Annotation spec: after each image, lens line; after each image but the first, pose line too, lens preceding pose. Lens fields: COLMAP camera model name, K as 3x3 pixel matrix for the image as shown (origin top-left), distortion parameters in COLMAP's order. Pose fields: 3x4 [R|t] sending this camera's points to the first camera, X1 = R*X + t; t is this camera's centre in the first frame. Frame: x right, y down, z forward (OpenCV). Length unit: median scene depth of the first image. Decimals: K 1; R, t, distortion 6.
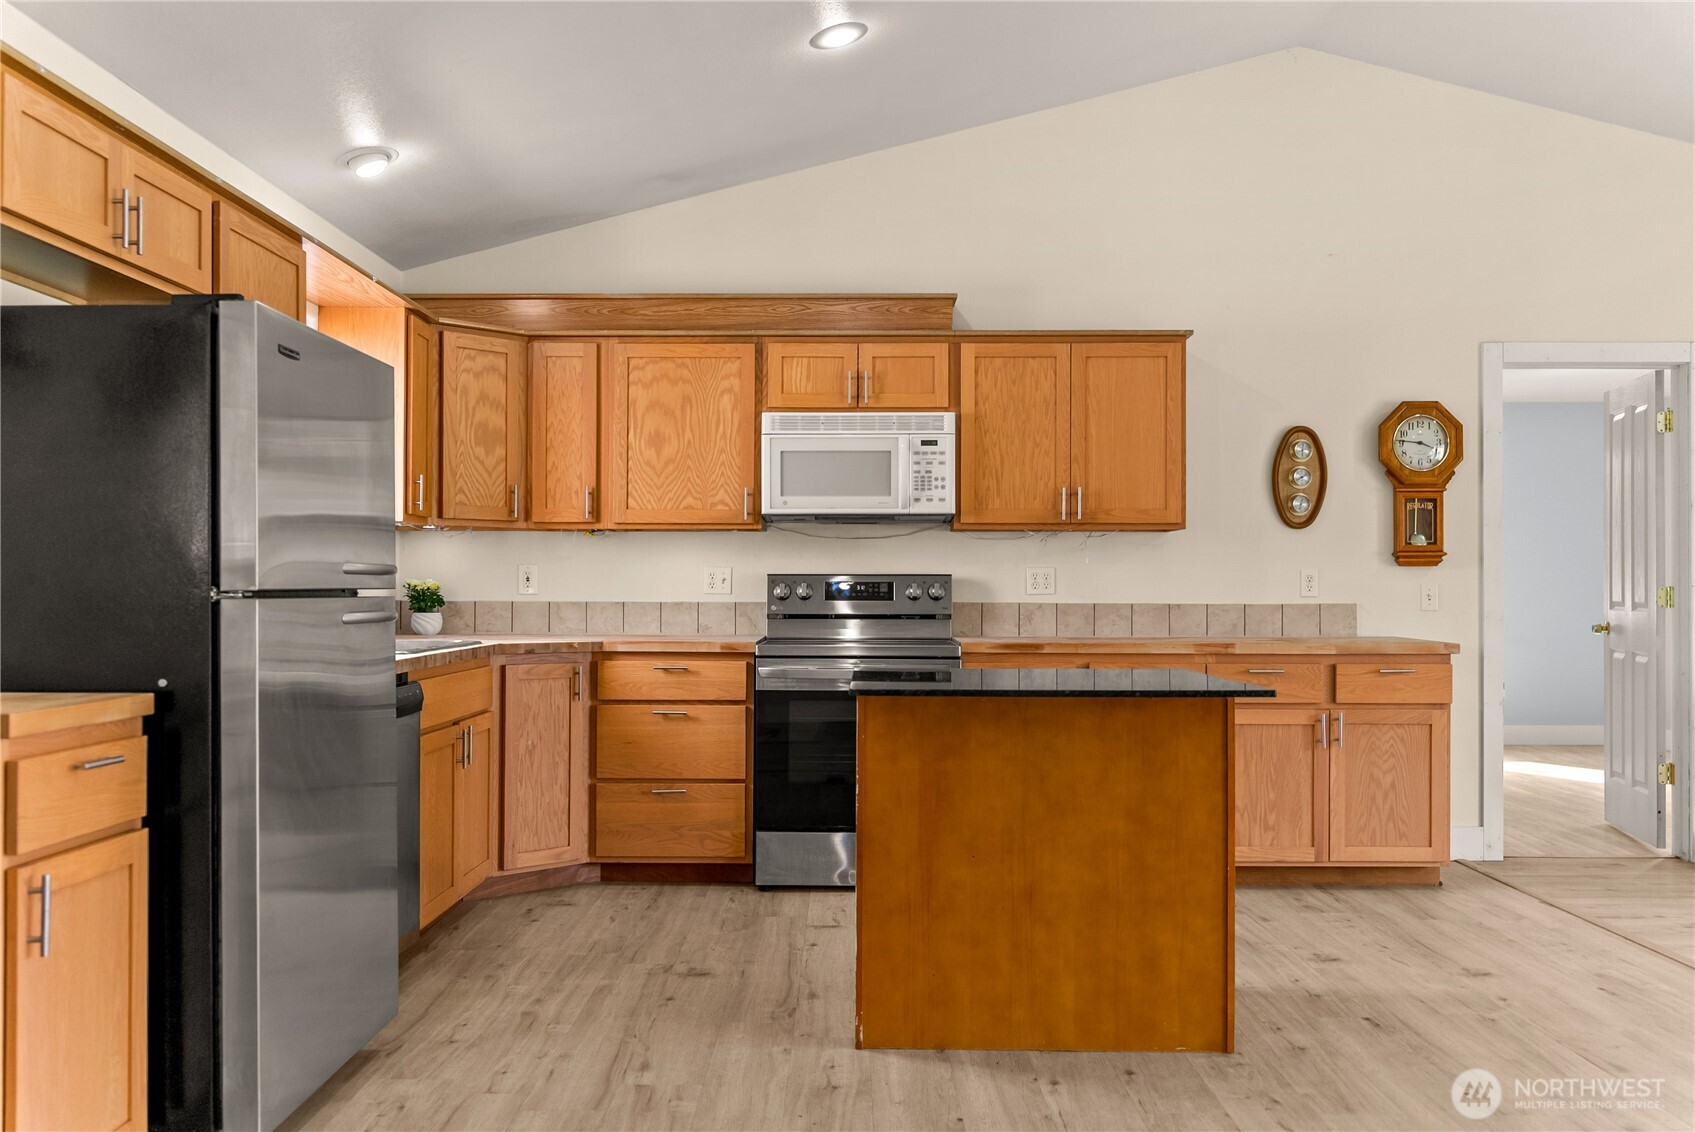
lens RADIAL K [[1452.1, 0, 847.5], [0, 1452.1, 566.0], [0, 0, 1]] dist [-0.013151, 0.007211]
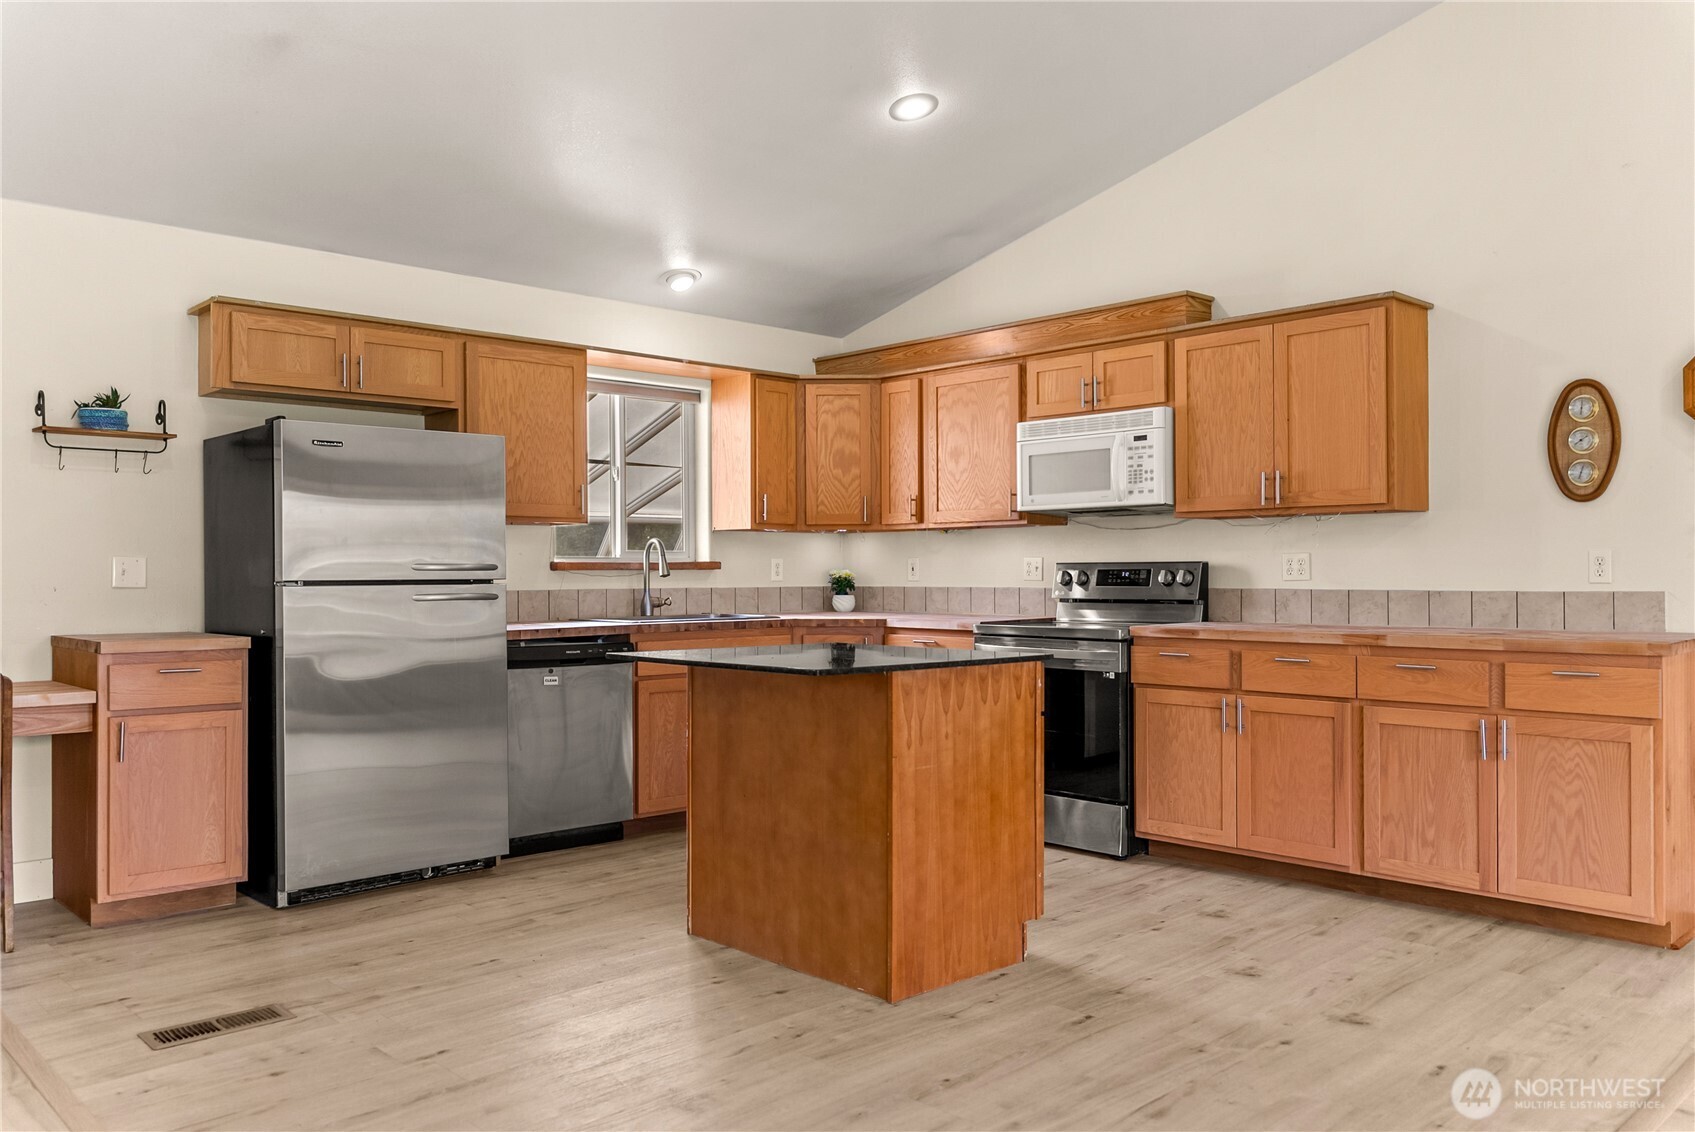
lens RADIAL K [[1291.7, 0, 847.5], [0, 1291.7, 566.0], [0, 0, 1]] dist [-0.008588, -0.004177]
pose [[0.698846, -0.009253, -0.715212, 0.580489], [0.016318, 0.999862, 0.003009, 0.002284], [0.715086, -0.013774, 0.698901, 0.186969]]
